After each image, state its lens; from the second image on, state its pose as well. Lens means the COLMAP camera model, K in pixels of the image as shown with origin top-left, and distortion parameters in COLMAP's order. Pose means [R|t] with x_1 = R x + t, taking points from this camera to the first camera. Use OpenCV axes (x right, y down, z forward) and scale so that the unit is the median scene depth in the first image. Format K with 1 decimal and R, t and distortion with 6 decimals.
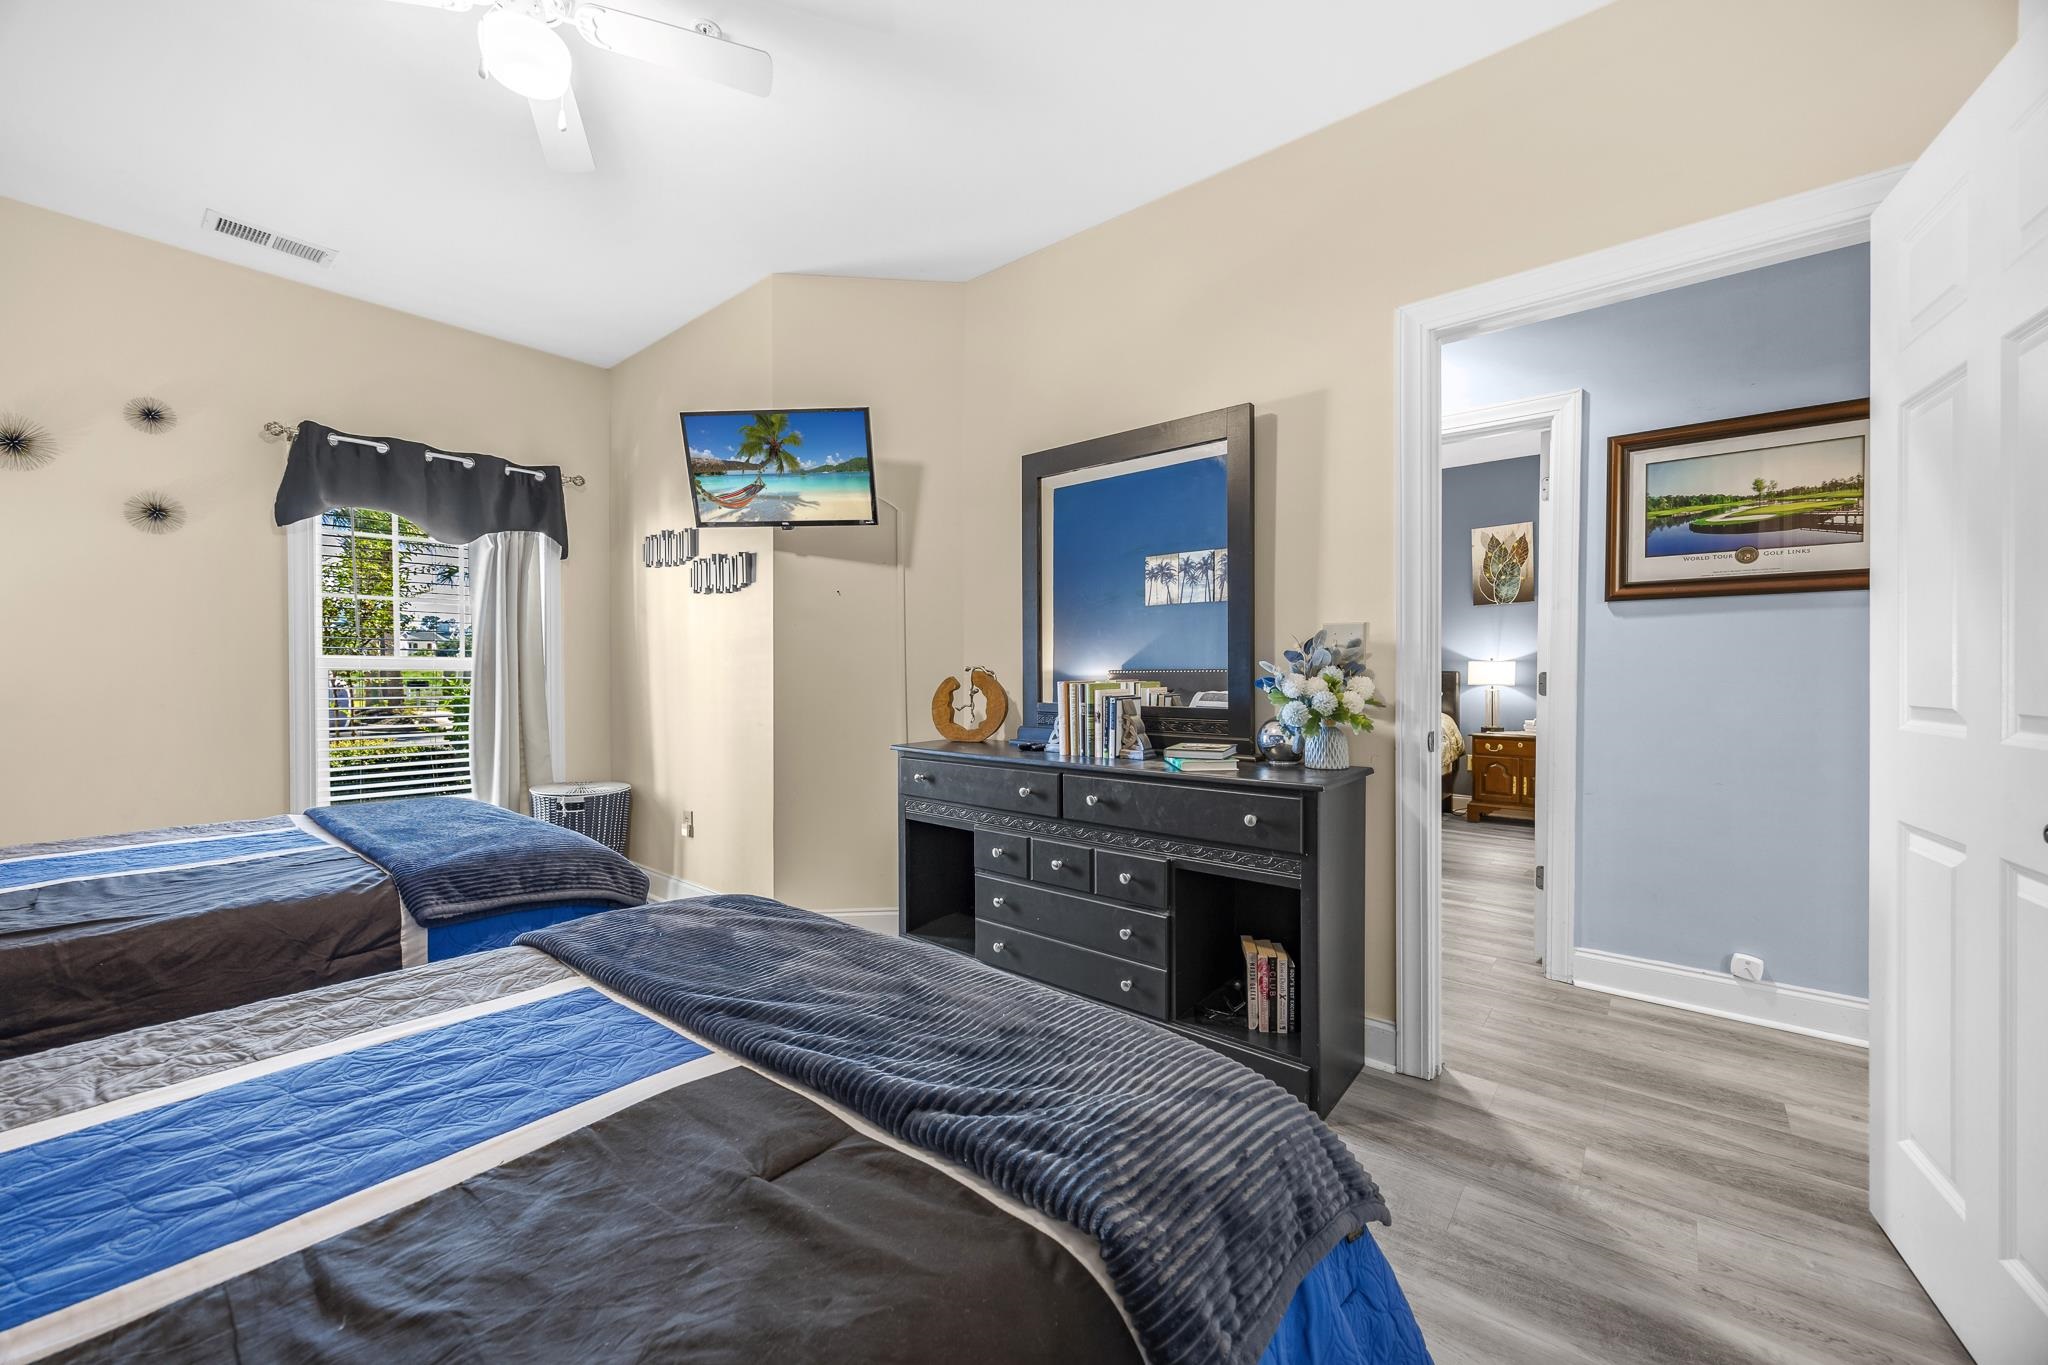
lens RADIAL K [[783.8, 0, 1022.7], [0, 783.8, 682.9], [0, 0, 1]] dist [-0.000784, 0.000841]
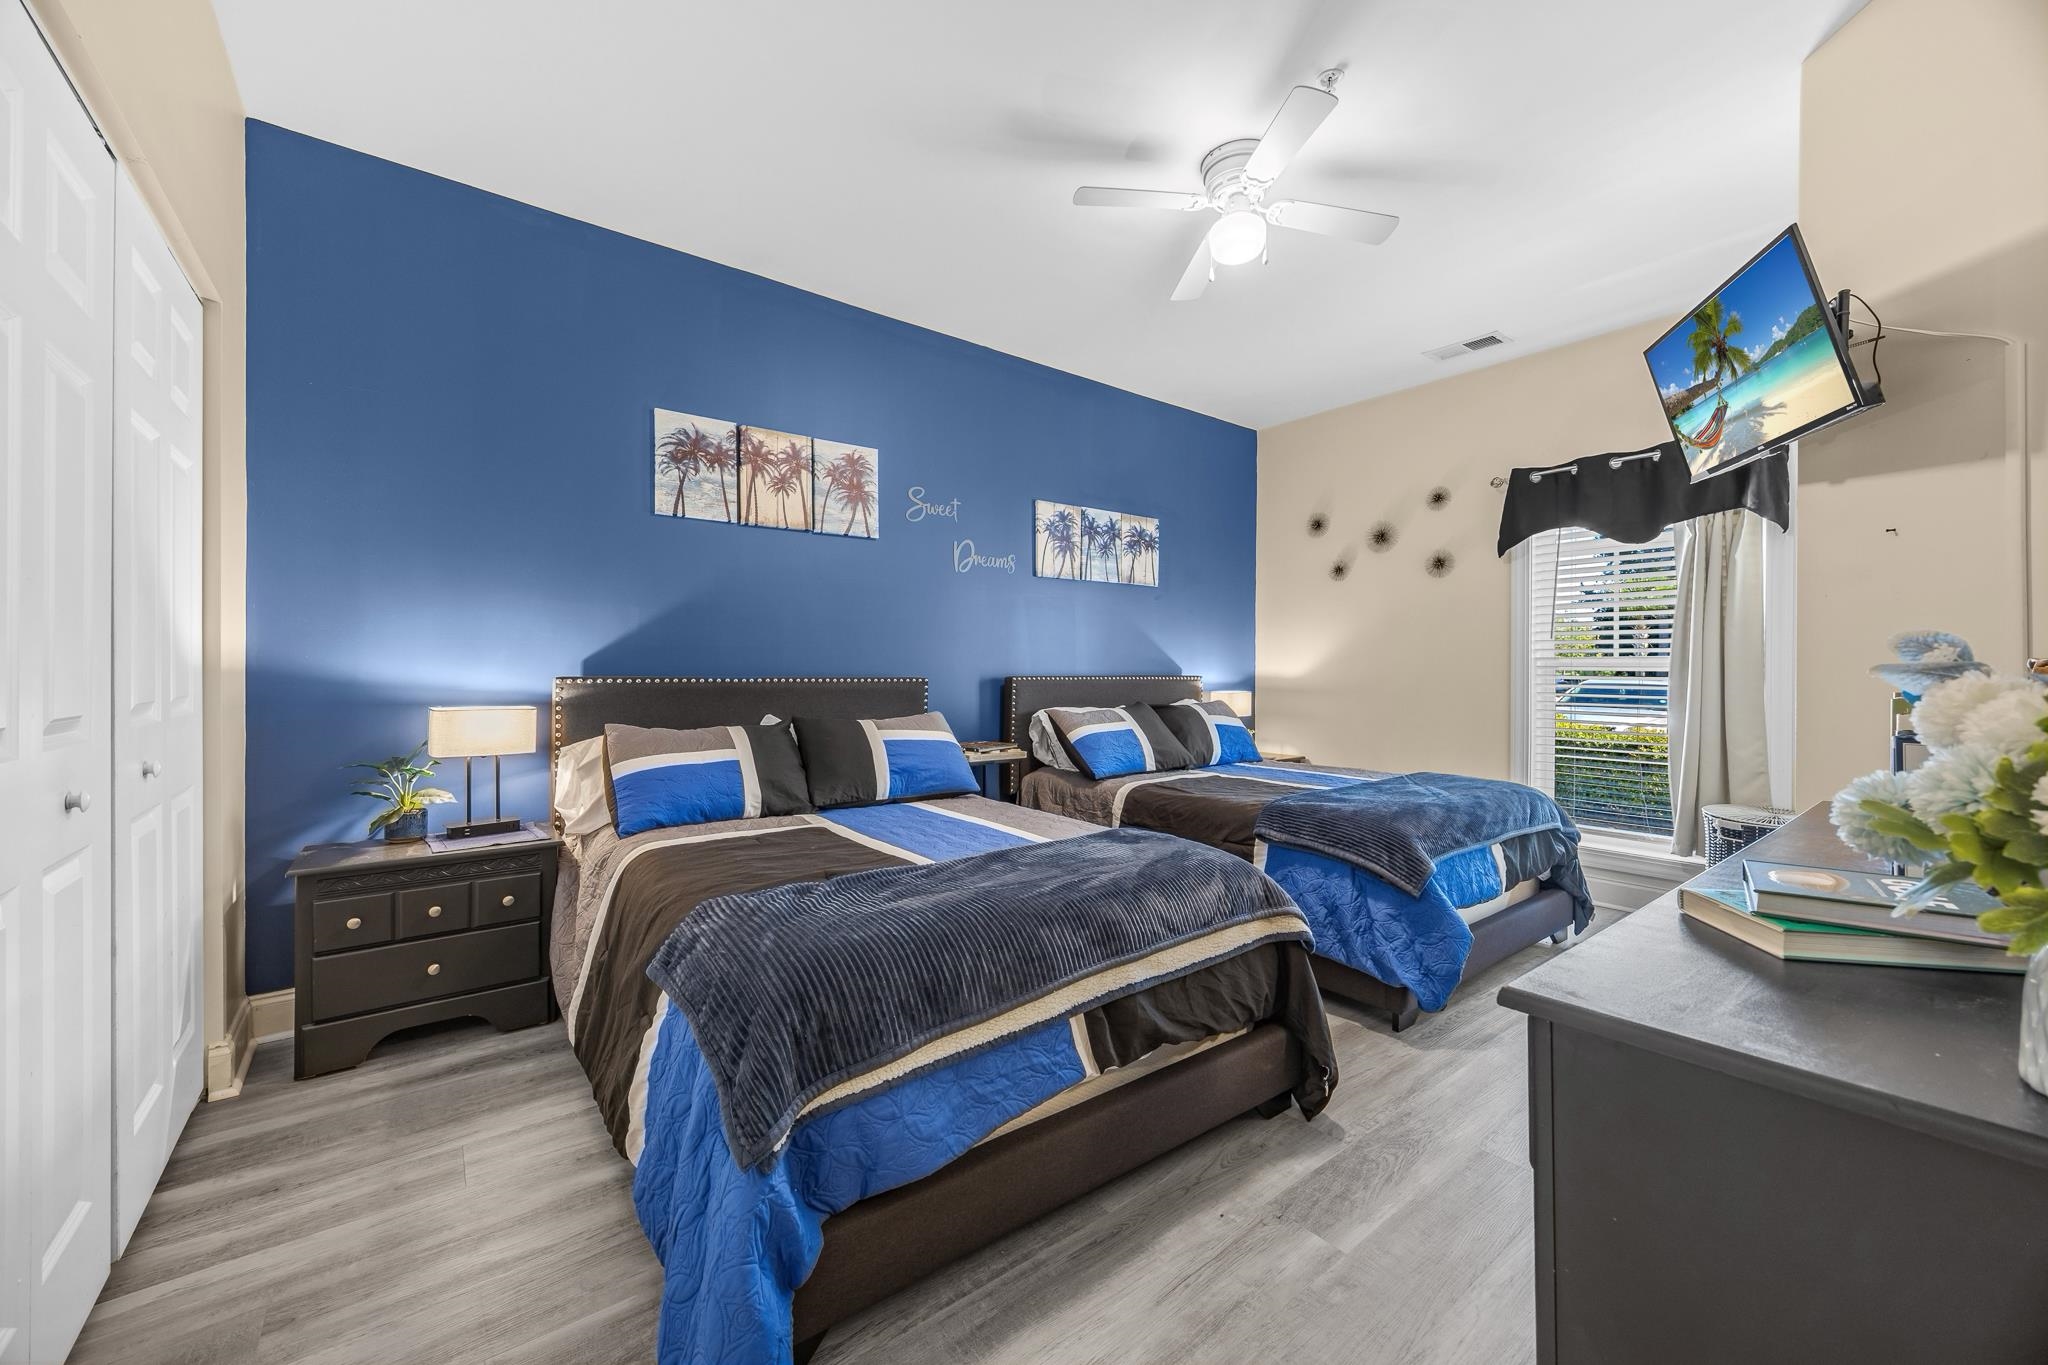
lens RADIAL K [[783.8, 0, 1023.2], [0, 783.8, 679.4], [0, 0, 1]] dist [-0.000784, 0.000841]
pose [[-0.217887, 0.009760, -0.975925, 0.494304], [-0.016280, 0.999775, 0.013633, -0.006408], [0.975838, 0.018859, -0.217679, 0.549682]]
